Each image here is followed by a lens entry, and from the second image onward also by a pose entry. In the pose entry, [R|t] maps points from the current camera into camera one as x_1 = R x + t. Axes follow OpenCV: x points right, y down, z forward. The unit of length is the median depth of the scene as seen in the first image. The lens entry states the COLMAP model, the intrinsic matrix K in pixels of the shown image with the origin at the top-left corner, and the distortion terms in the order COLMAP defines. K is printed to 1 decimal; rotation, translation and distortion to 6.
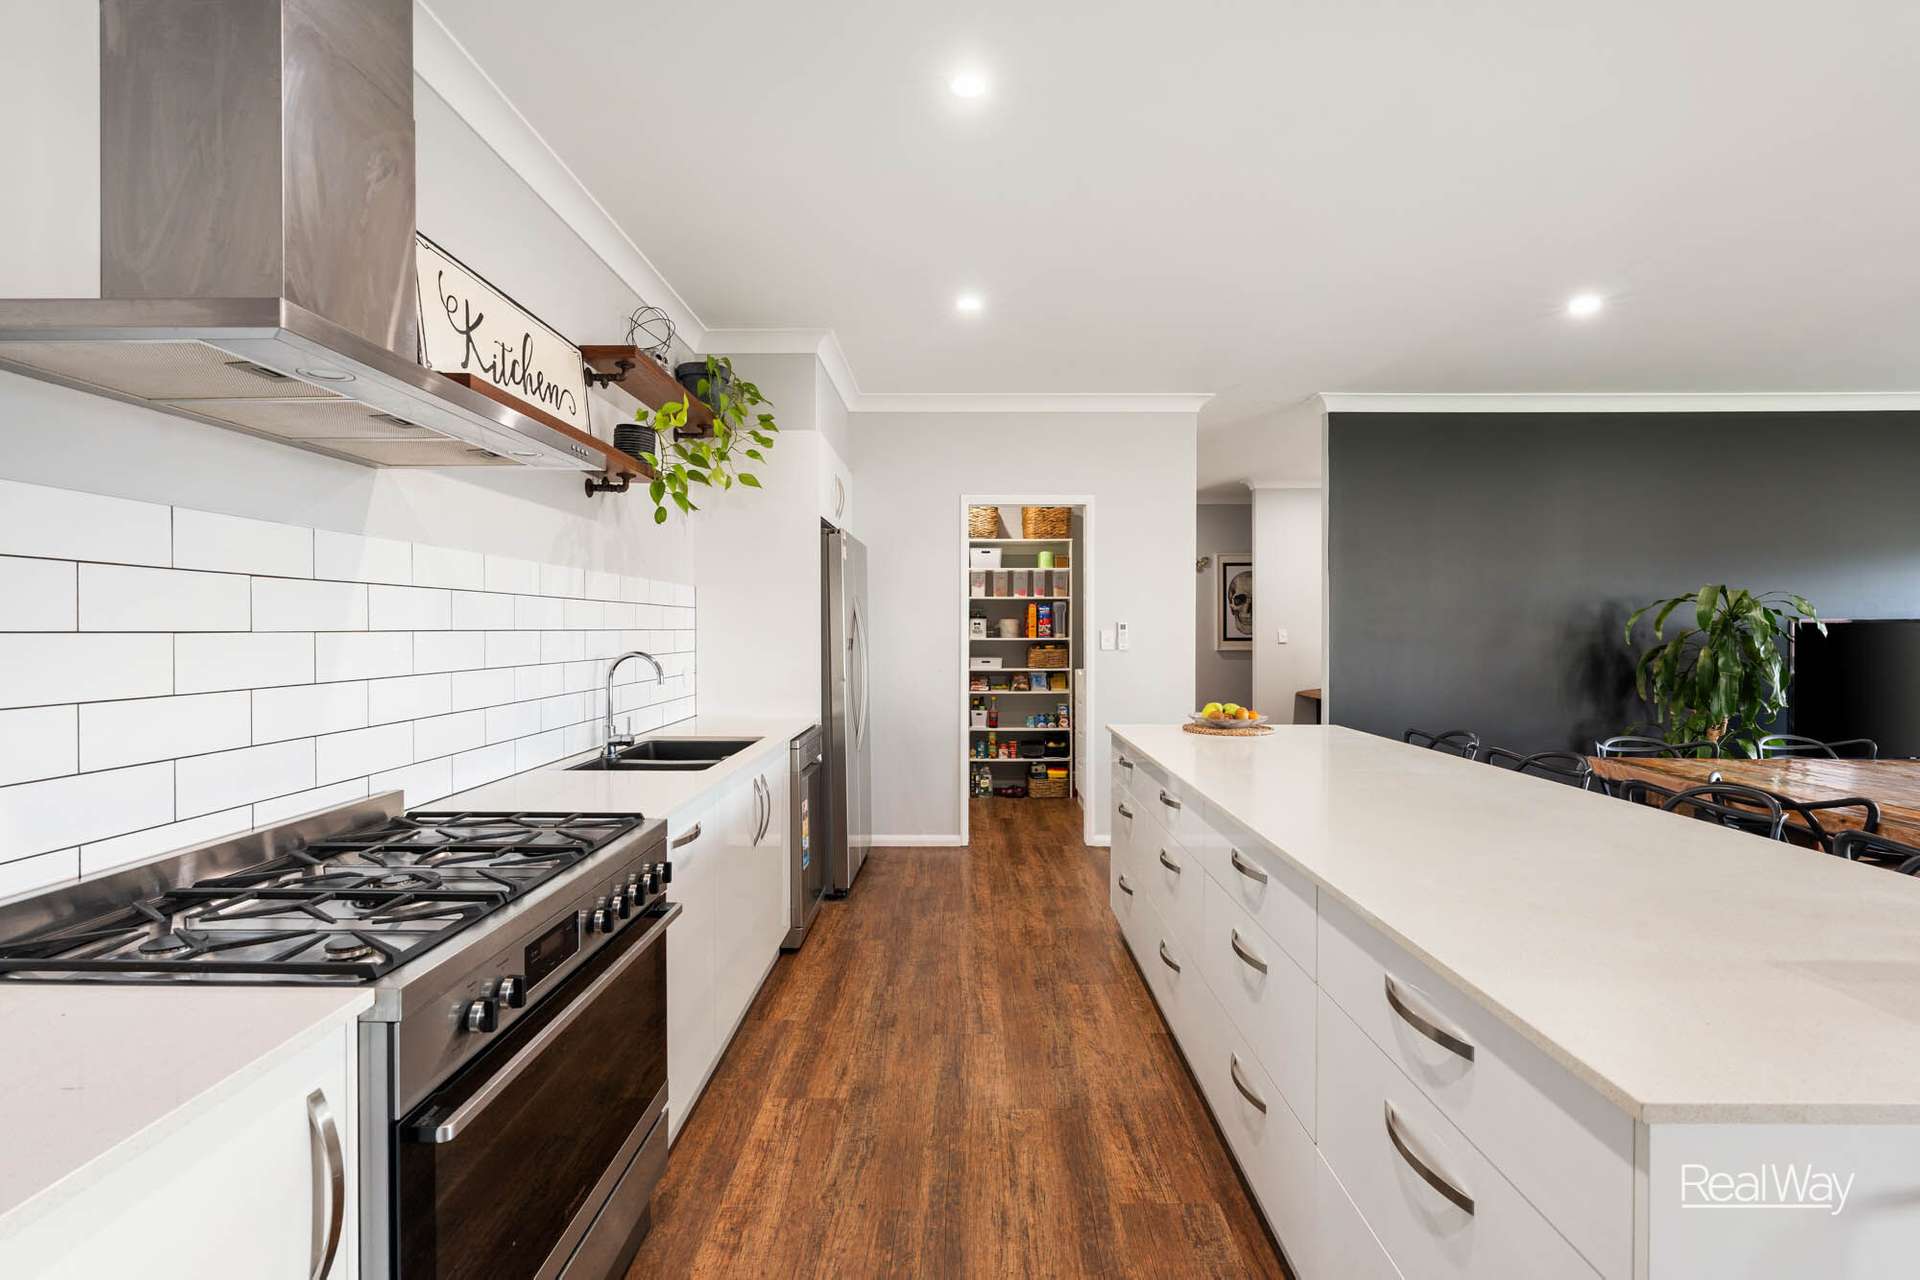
lens RADIAL K [[874.3, 0, 961.3], [0, 874.3, 635.8], [0, 0, 1]] dist [-0.004013, -0.000694]
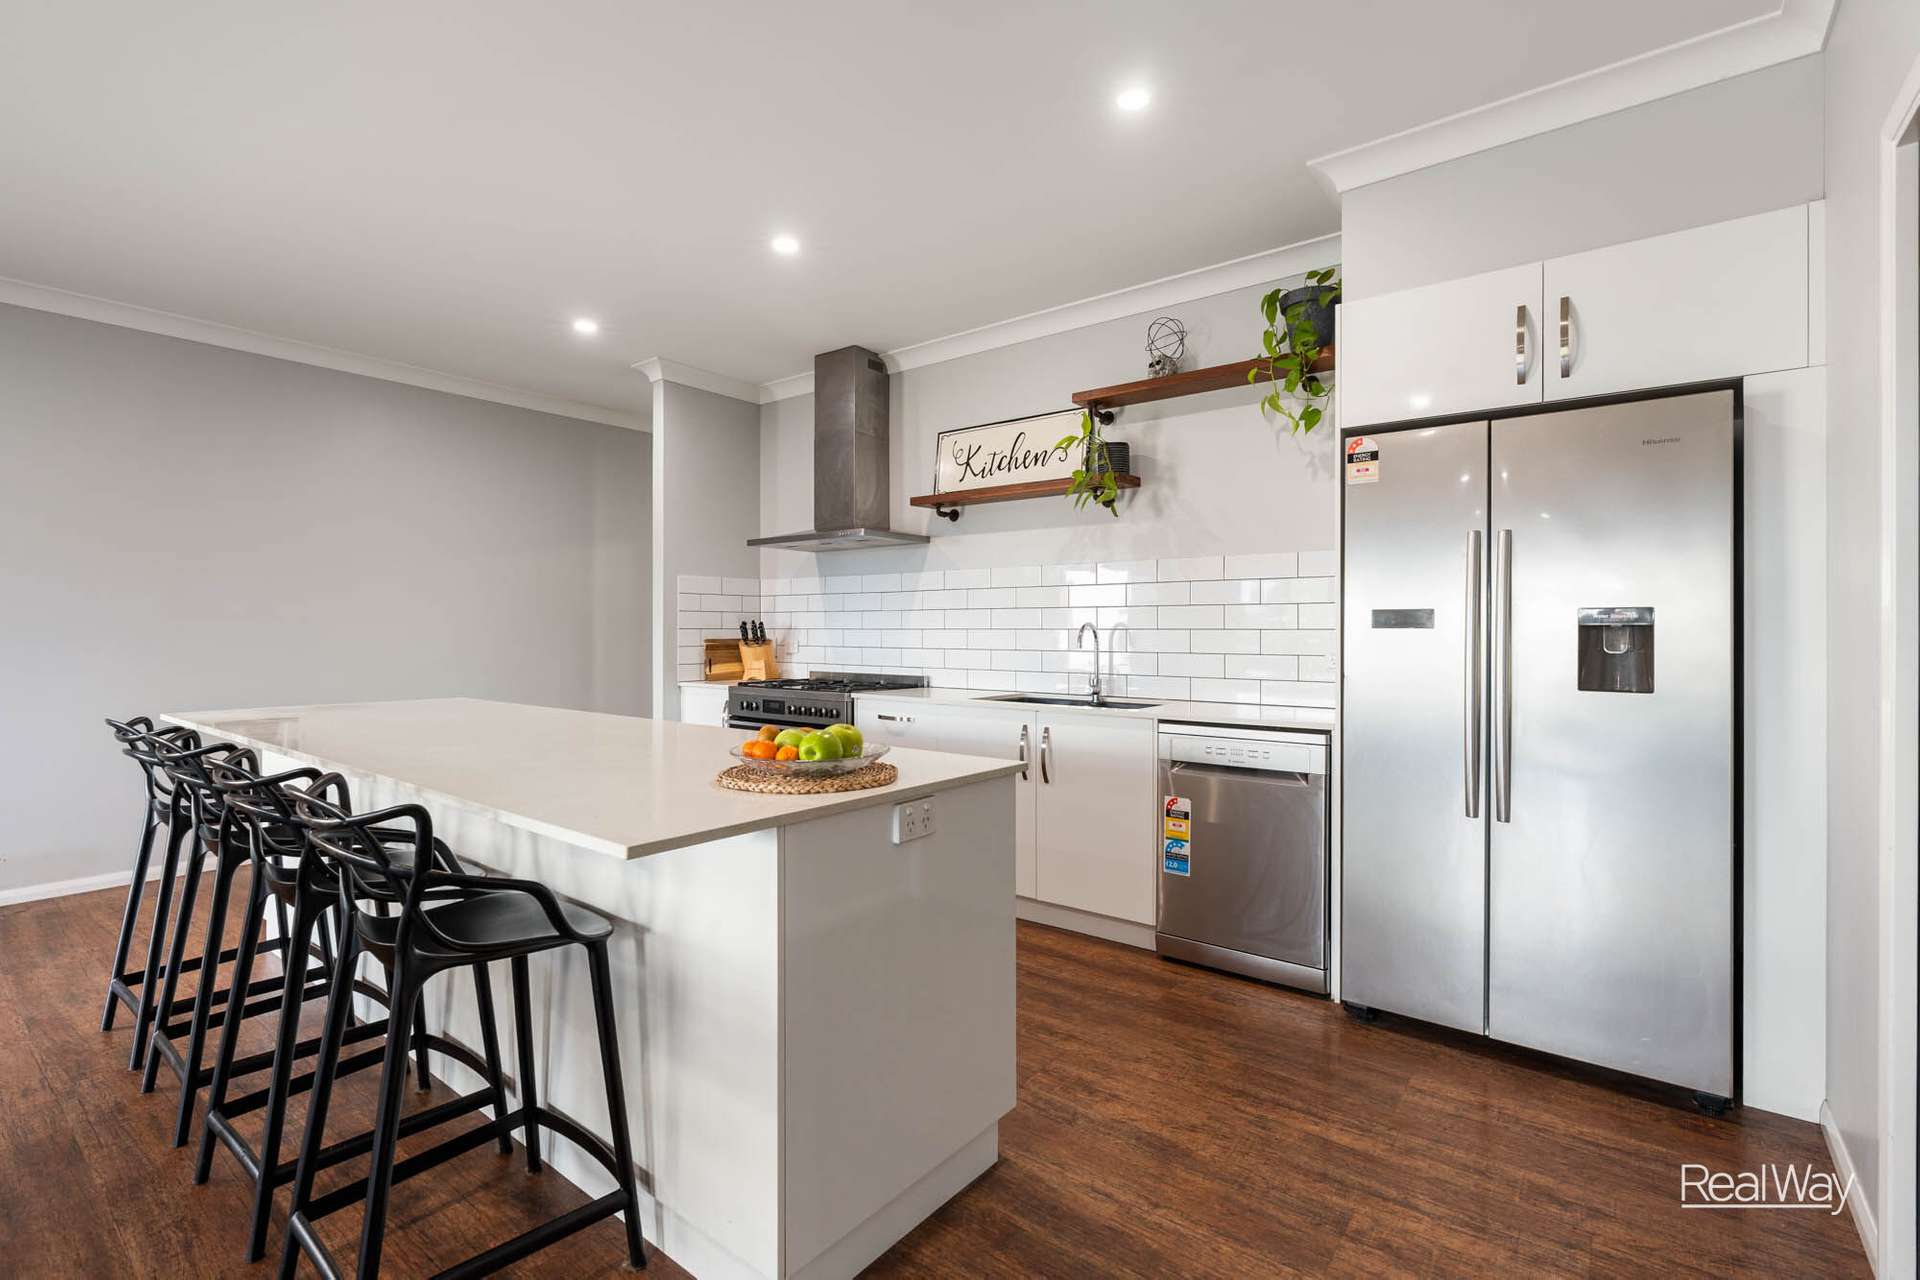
lens RADIAL K [[874.3, 0, 957.4], [0, 874.3, 637.1], [0, 0, 1]] dist [-0.004013, -0.000694]
pose [[-0.617817, 0.002292, -0.786319, 0.723235], [-0.010607, 0.999880, 0.011249, 0.025801], [0.786250, 0.015291, -0.617719, 1.547960]]
